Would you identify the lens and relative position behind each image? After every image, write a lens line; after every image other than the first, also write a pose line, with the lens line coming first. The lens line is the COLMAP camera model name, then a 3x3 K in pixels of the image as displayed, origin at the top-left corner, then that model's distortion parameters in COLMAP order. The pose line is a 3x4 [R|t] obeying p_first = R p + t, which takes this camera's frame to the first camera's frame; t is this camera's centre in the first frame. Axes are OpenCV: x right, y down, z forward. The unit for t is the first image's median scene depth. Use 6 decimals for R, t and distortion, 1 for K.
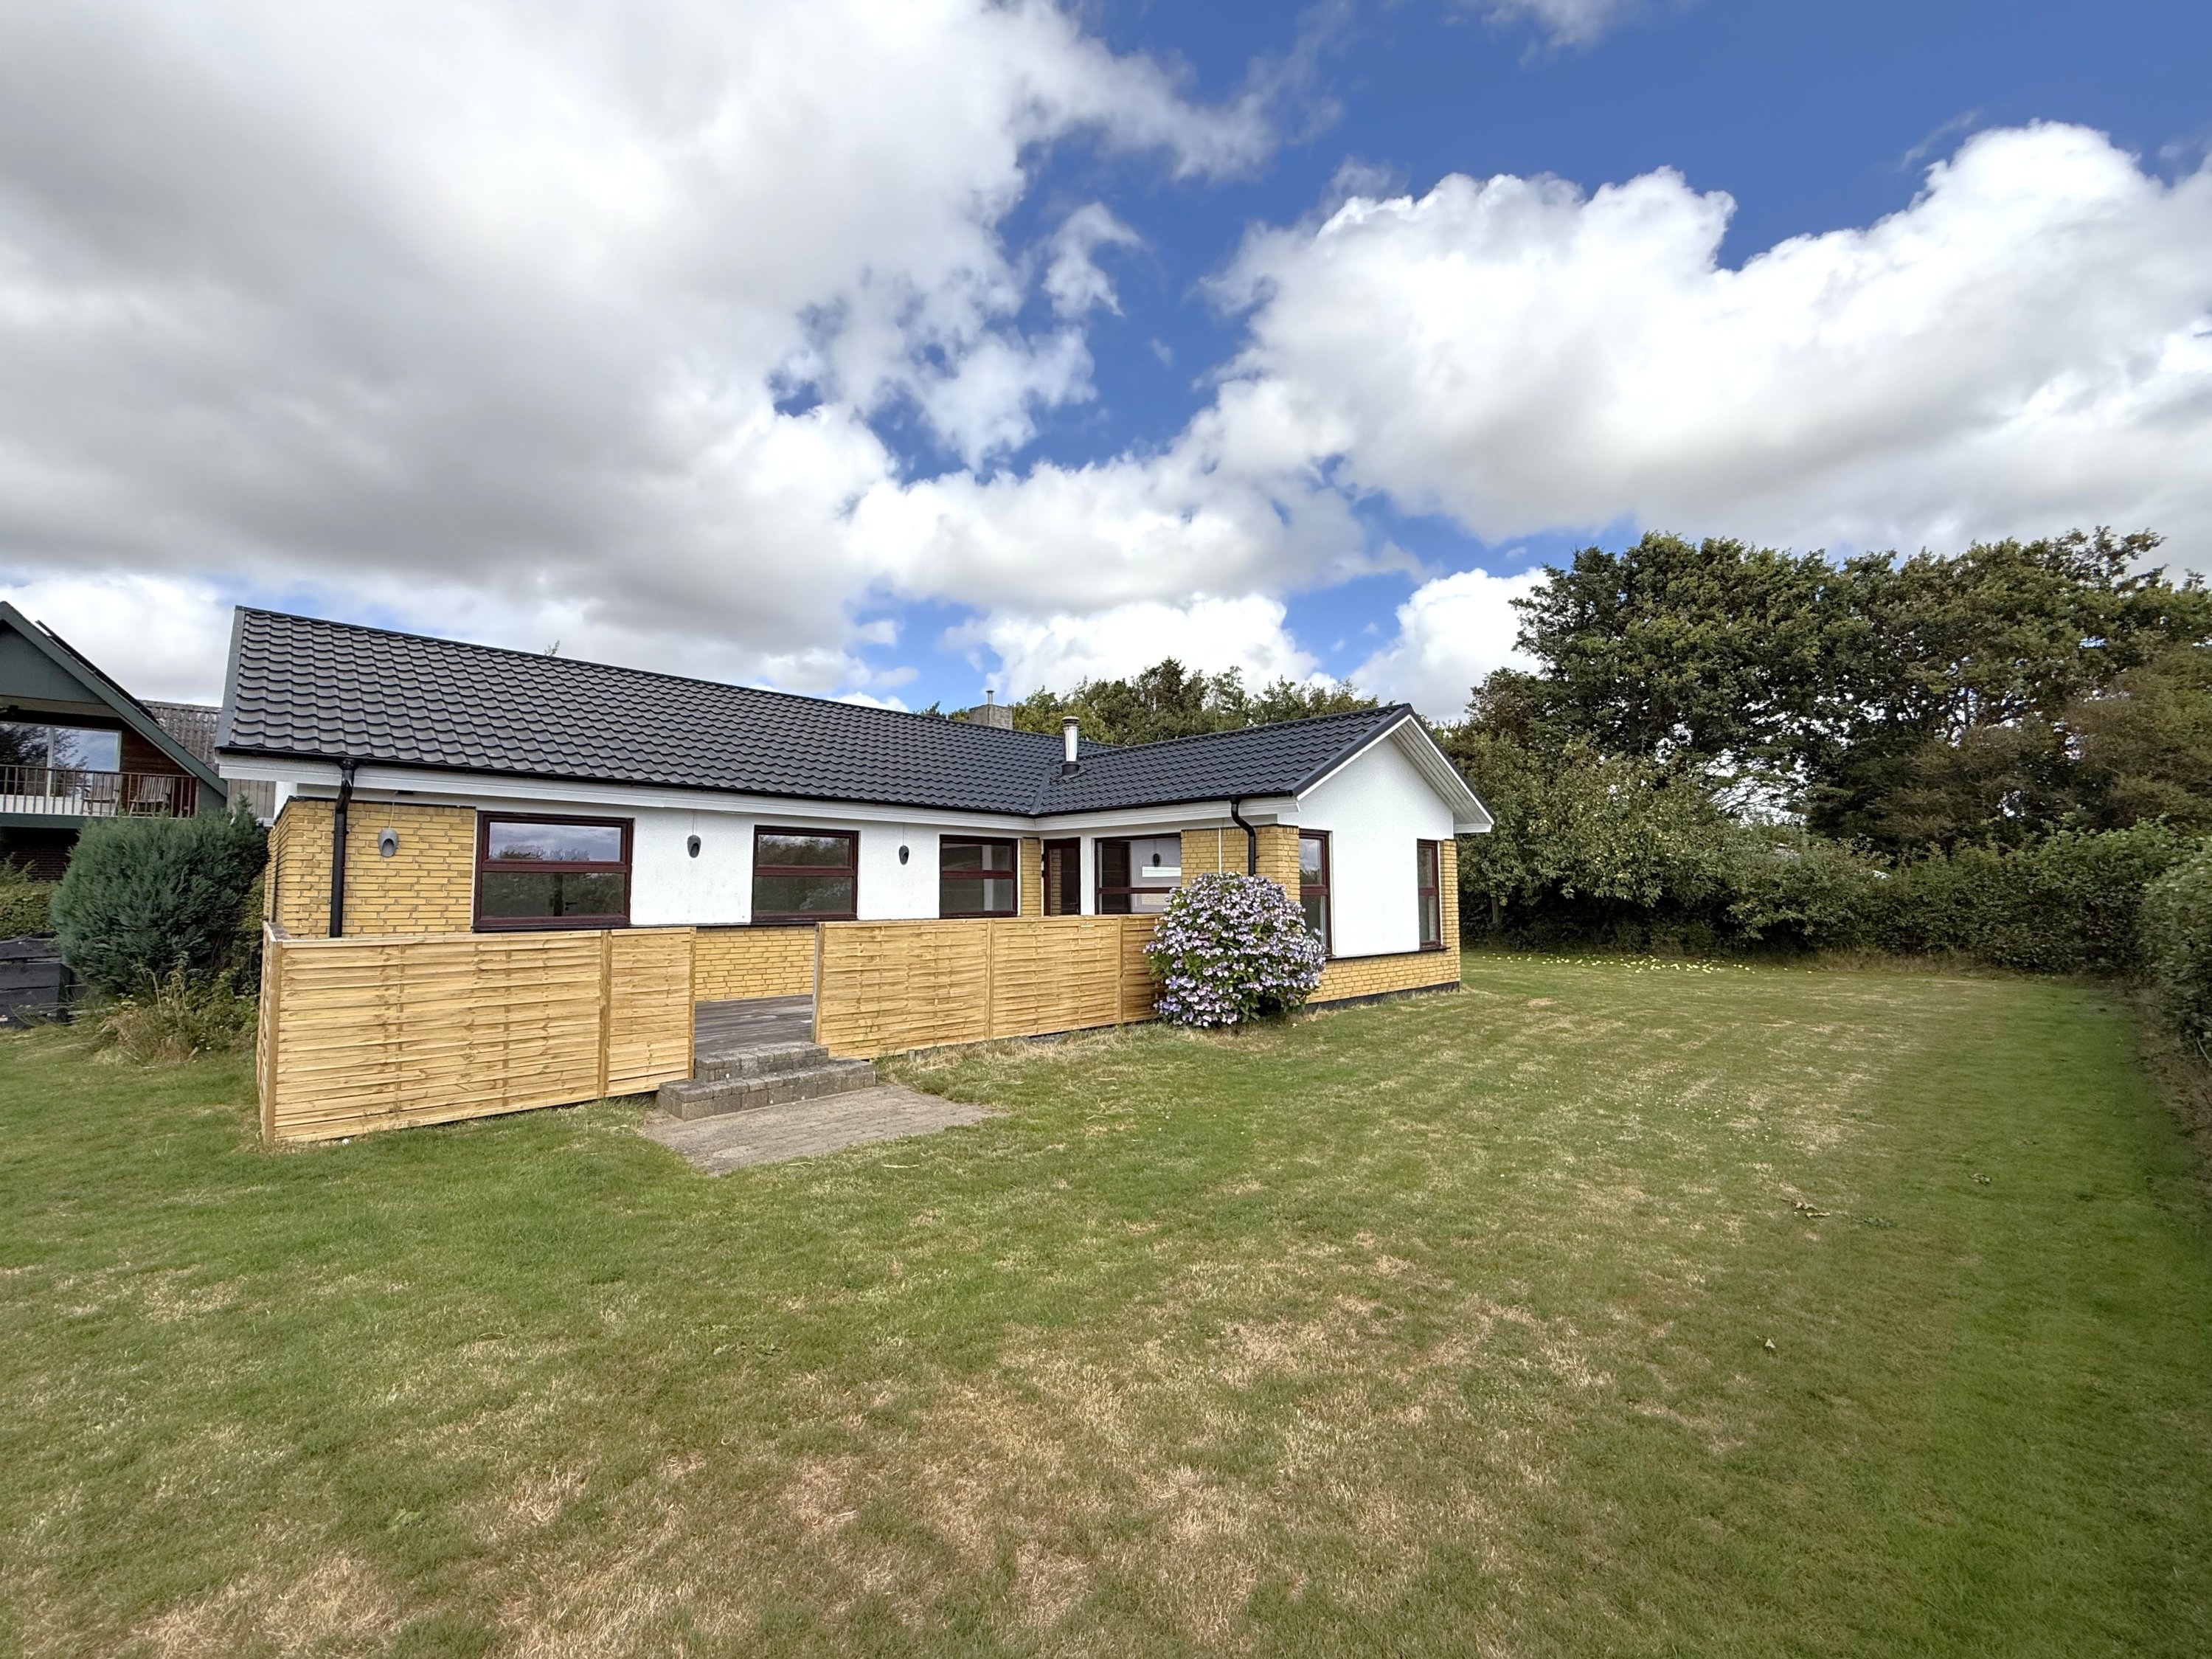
lens RADIAL K [[893.8, 0, 1112.3], [0, 893.8, 836.1], [0, 0, 1]] dist [0.000201, 0.000145]
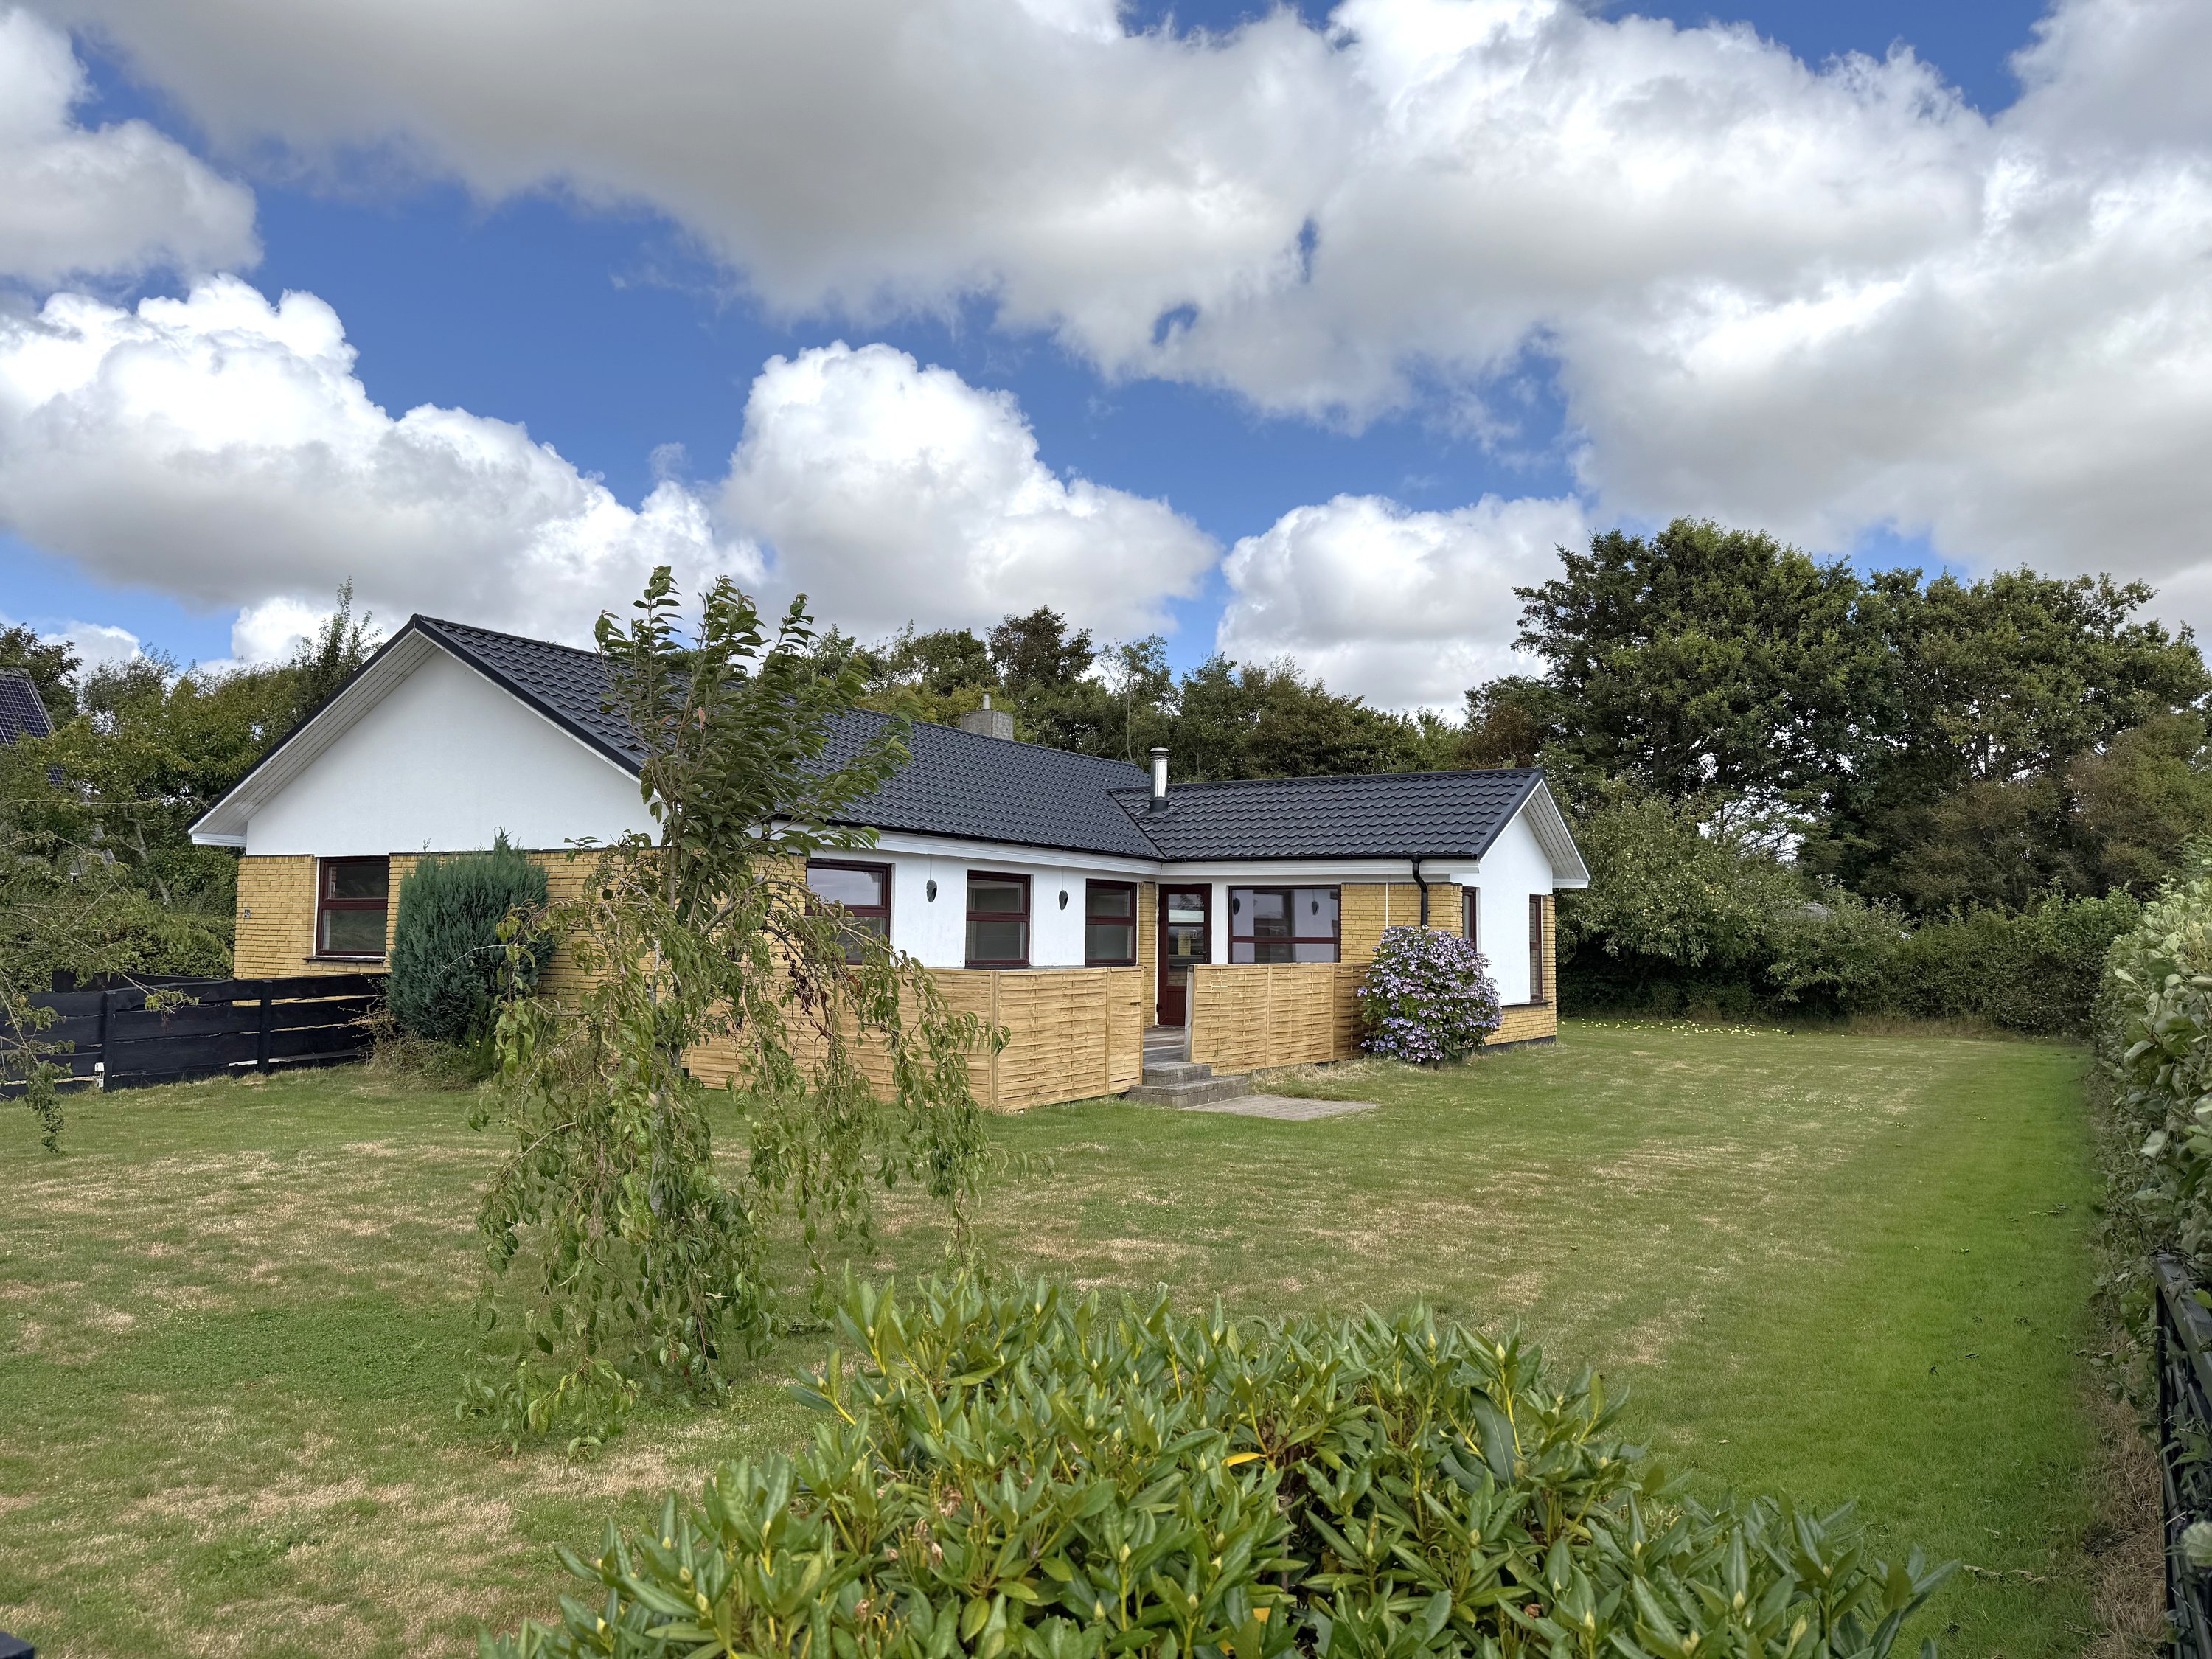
lens RADIAL K [[1585.2, 0, 1153.0], [0, 1585.2, 808.5], [0, 0, 1]] dist [0.077857, -0.093594]
pose [[0.960210, 0.037162, 0.276796, -0.699053], [-0.031163, 0.999175, -0.026041, -0.040782], [-0.277536, 0.016379, 0.960576, -0.759769]]
